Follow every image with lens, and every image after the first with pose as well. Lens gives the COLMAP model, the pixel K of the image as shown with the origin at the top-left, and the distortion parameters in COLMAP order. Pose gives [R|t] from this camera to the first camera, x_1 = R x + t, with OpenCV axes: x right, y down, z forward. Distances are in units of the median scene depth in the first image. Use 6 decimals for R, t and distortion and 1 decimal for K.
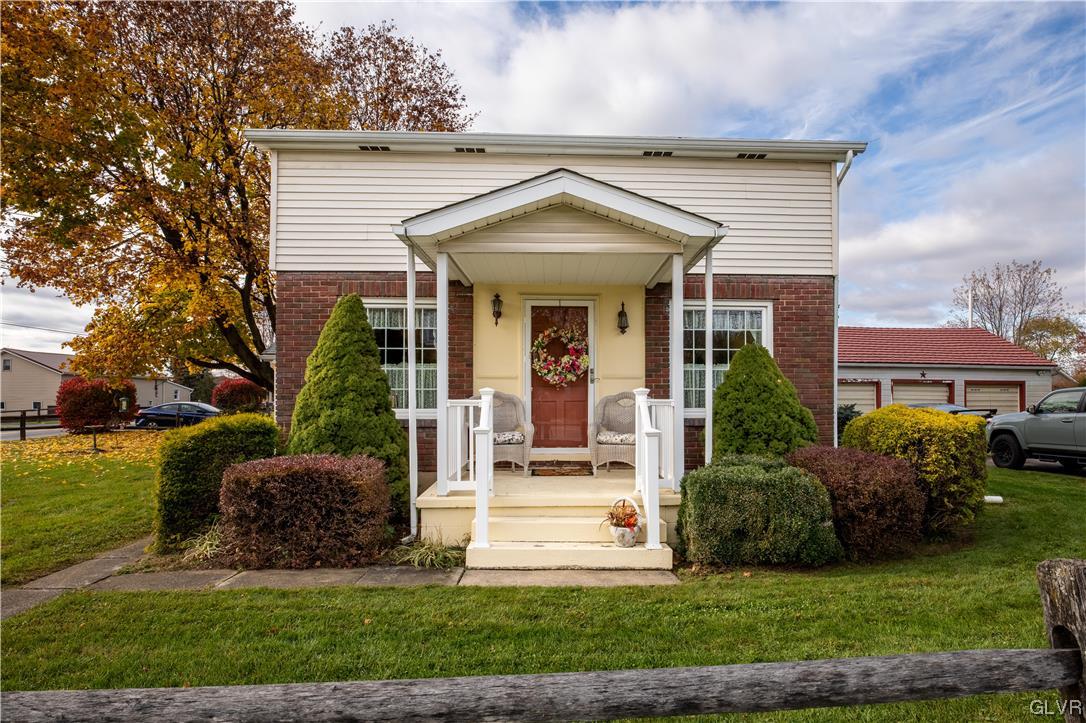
lens RADIAL K [[628.1, 0, 540.7], [0, 628.1, 389.1], [0, 0, 1]] dist [-0.022539, -0.000201]
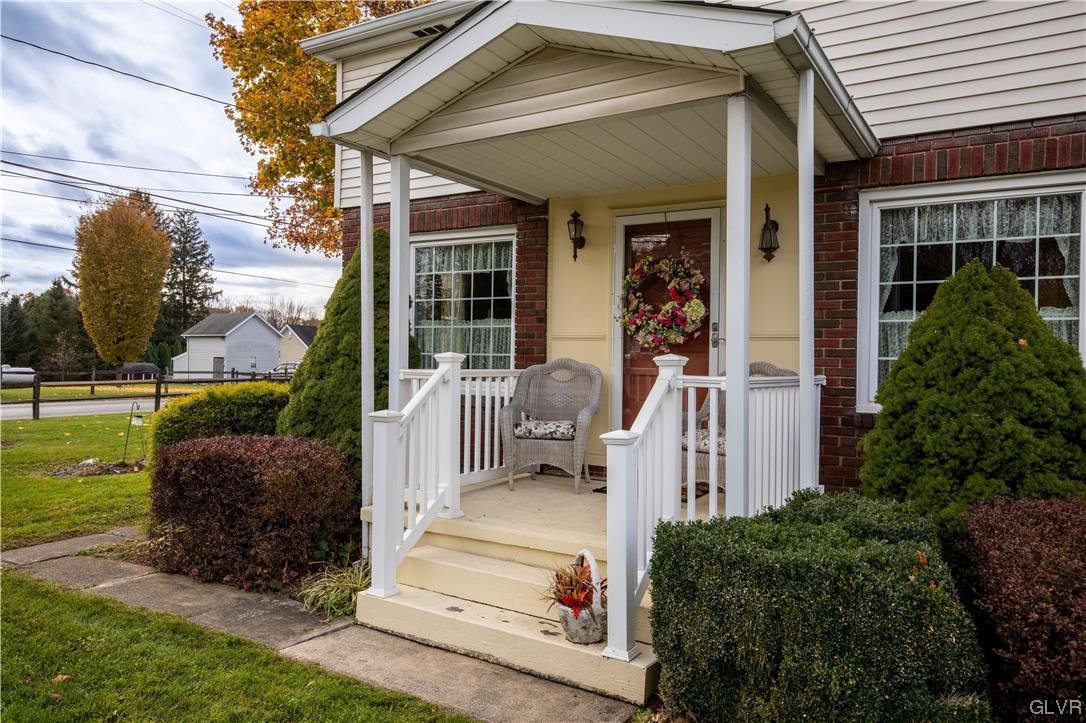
lens RADIAL K [[760.8, 0, 543.0], [0, 760.8, 361.5], [0, 0, 1]] dist [0.008731, 0.005646]
pose [[0.830060, 0.013506, -0.557511, 0.381357], [-0.010526, 0.999908, 0.008552, -0.000157], [0.557575, -0.001230, 0.830125, 0.339741]]
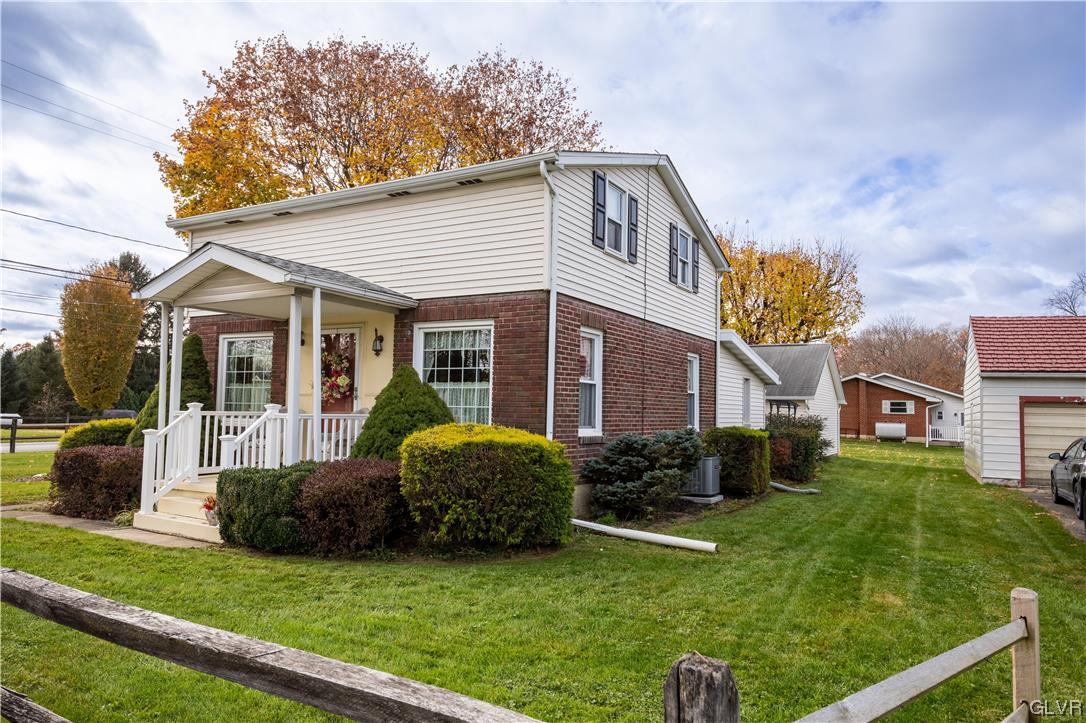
lens RADIAL K [[714.2, 0, 543.0], [0, 714.2, 361.5], [0, 0, 1]] dist [-0.003404, -0.000624]
pose [[0.850514, -0.020725, -0.525544, 1.155195], [-0.012005, 0.998198, -0.058794, -0.007490], [0.525815, 0.056314, 0.848733, 0.078367]]
